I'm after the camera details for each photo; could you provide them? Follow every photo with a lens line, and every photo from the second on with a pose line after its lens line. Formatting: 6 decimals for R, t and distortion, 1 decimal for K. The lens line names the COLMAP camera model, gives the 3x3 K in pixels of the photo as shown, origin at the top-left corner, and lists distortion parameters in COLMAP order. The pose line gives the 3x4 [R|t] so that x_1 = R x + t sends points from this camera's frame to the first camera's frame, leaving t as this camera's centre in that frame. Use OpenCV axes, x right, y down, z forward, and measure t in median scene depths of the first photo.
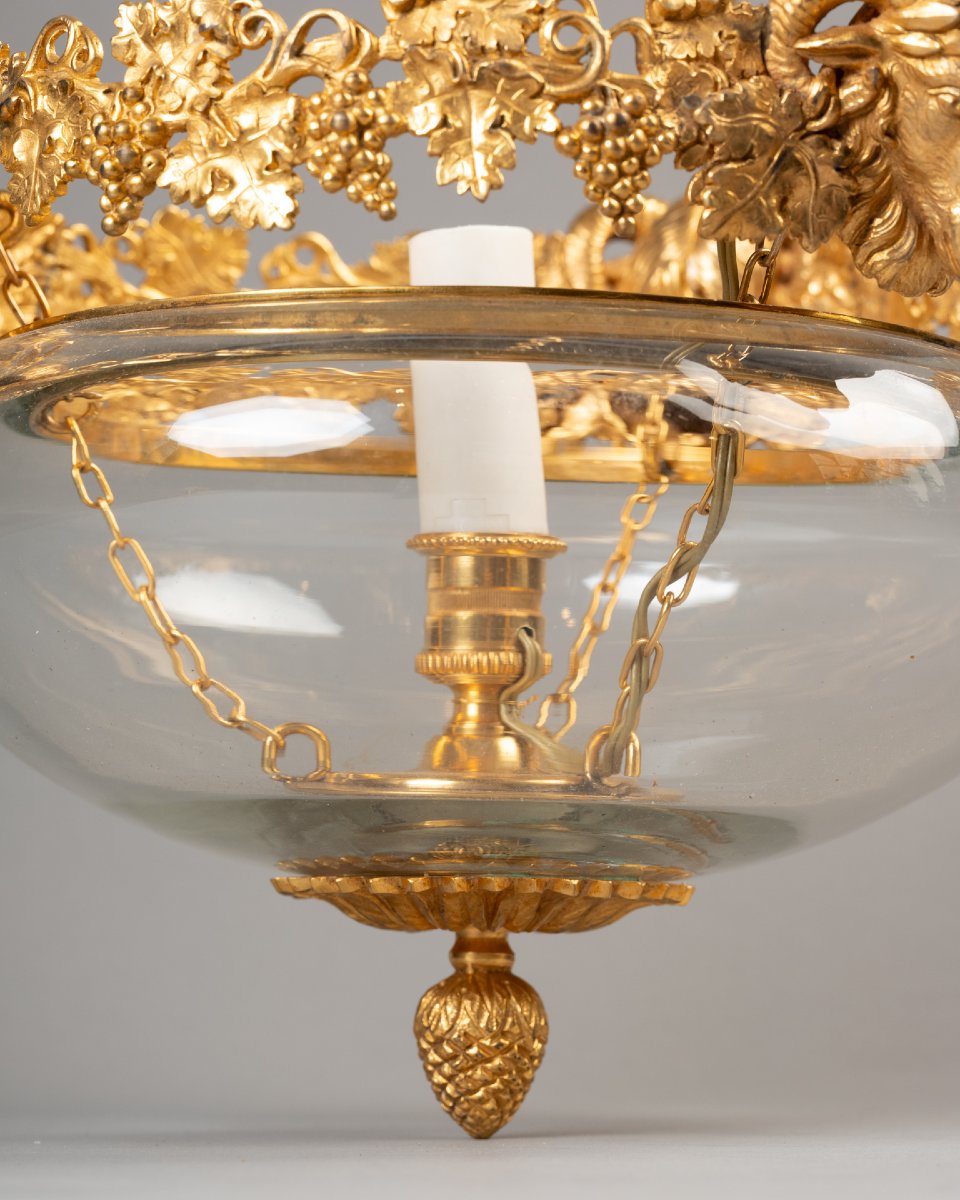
lens RADIAL K [[4313.6, 0, 480.0], [0, 4313.6, 600.0], [0, 0, 1]] dist [0.109682, 4.562586]
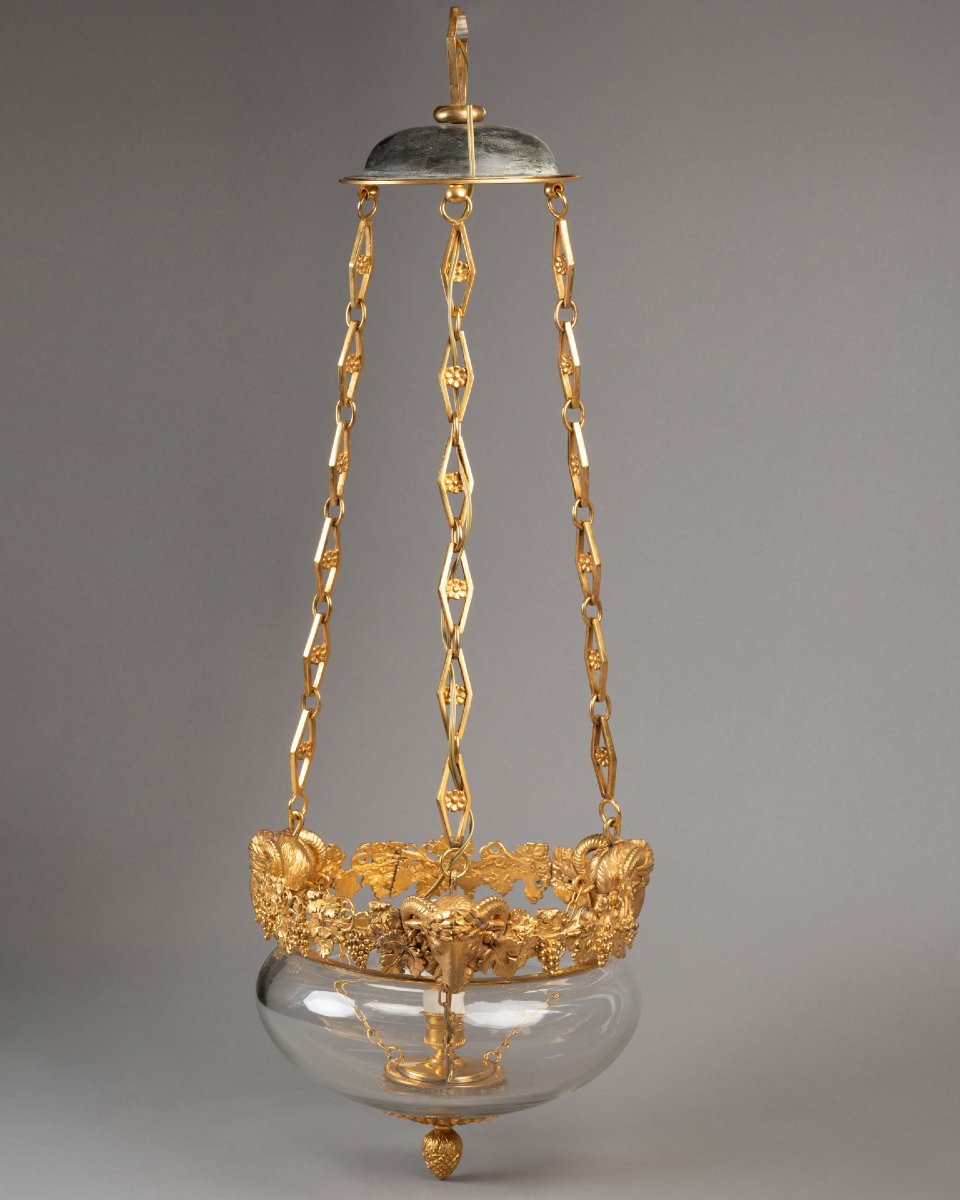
lens RADIAL K [[4070.0, 0, 479.8], [0, 4070.0, 620.6], [0, 0, 1]] dist [0.160609, 0.638039]
pose [[0.806786, 0.091941, -0.583647, 1.992357], [0.034793, 0.978712, 0.202270, -1.017100], [0.589819, -0.183495, 0.786411, -1.475334]]
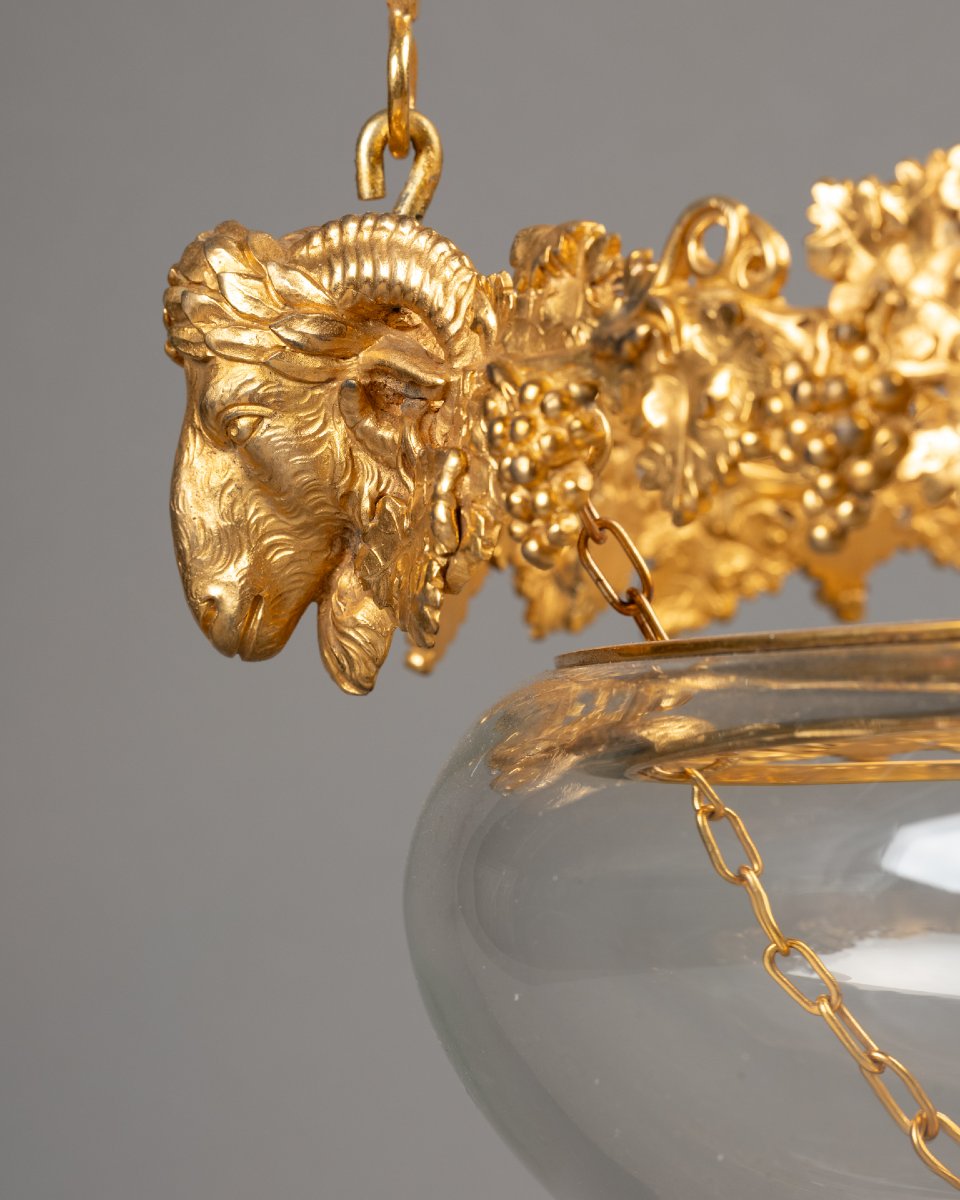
lens RADIAL K [[5015.7, 0, 480.0], [0, 5015.7, 600.0], [0, 0, 1]] dist [-0.028525, 0.306486]
pose [[0.997338, -0.060472, -0.040732, -0.107654], [0.063030, 0.995910, 0.064739, -0.130118], [0.036651, -0.067134, 0.997071, 0.275105]]
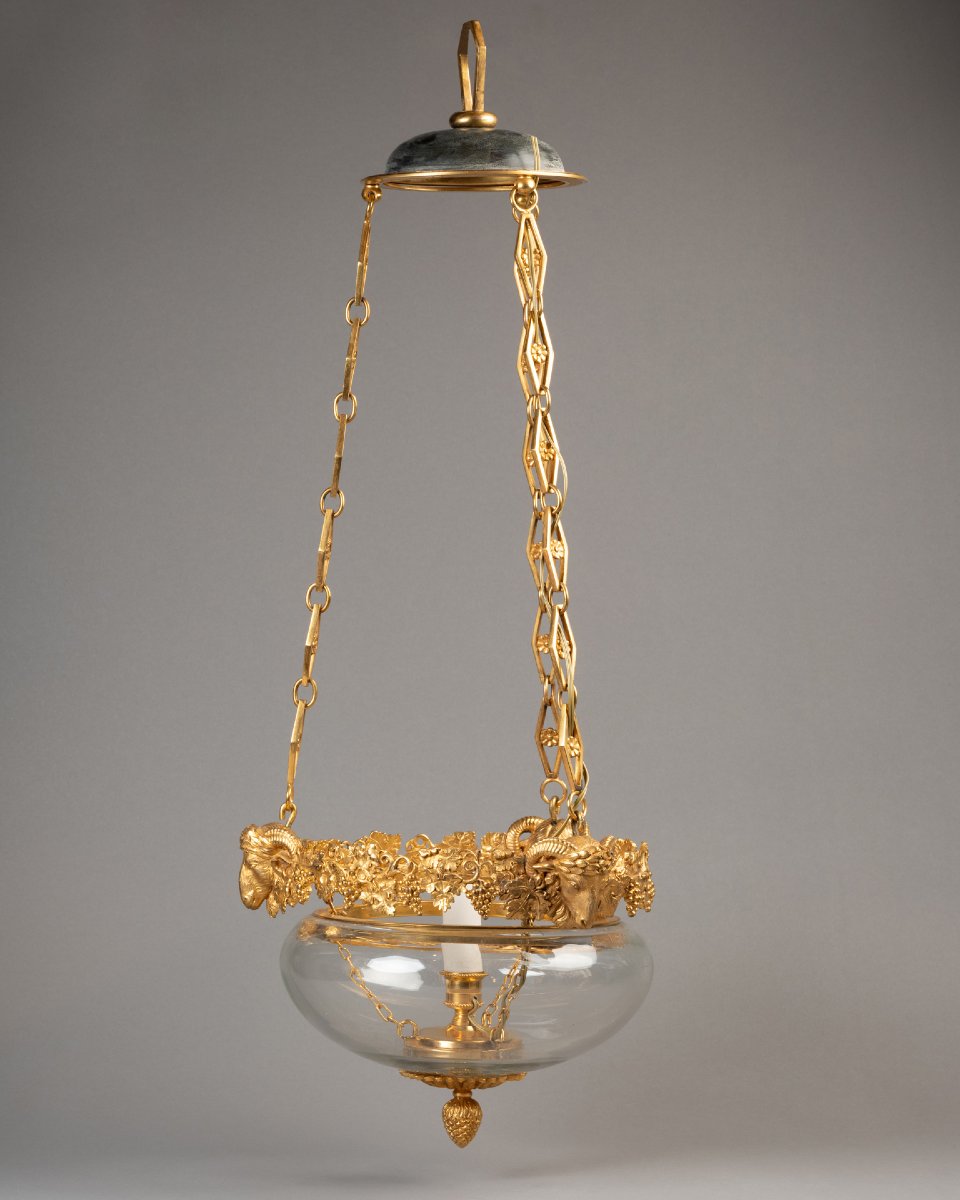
lens RADIAL K [[4313.6, 0, 480.0], [0, 4313.6, 600.0], [0, 0, 1]] dist [0.109682, 4.562586]
pose [[0.996188, 0.004208, -0.087127, 0.342218], [0.003972, 0.995611, 0.093501, -0.687072], [0.087138, -0.093491, 0.991800, -2.564626]]
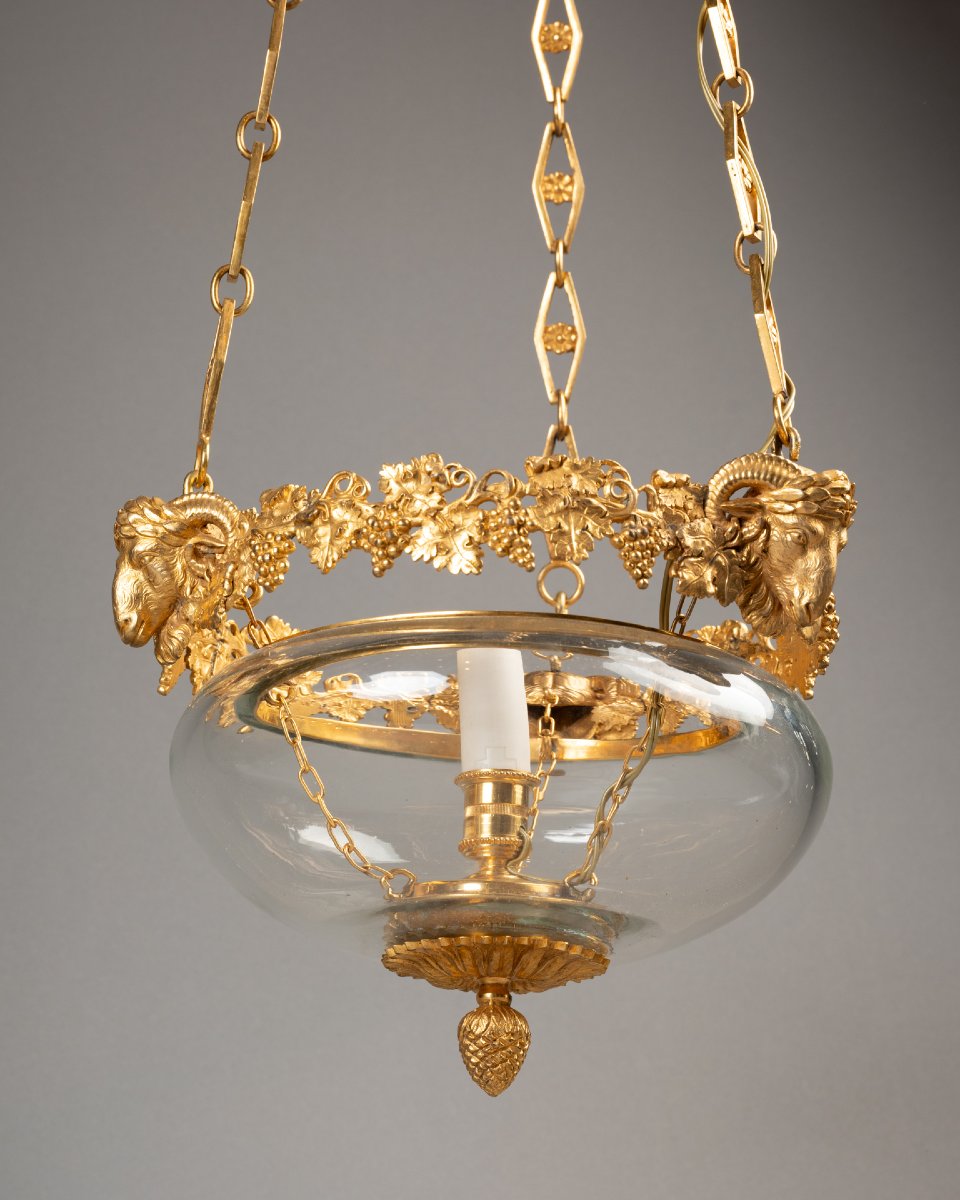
lens RADIAL K [[4313.6, 0, 480.0], [0, 4313.6, 600.0], [0, 0, 1]] dist [0.109682, 4.562586]
pose [[0.973938, 0.069624, 0.215862, -0.469778], [-0.025019, 0.978890, -0.202850, 0.327938], [-0.225428, 0.192163, 0.955121, -0.896106]]
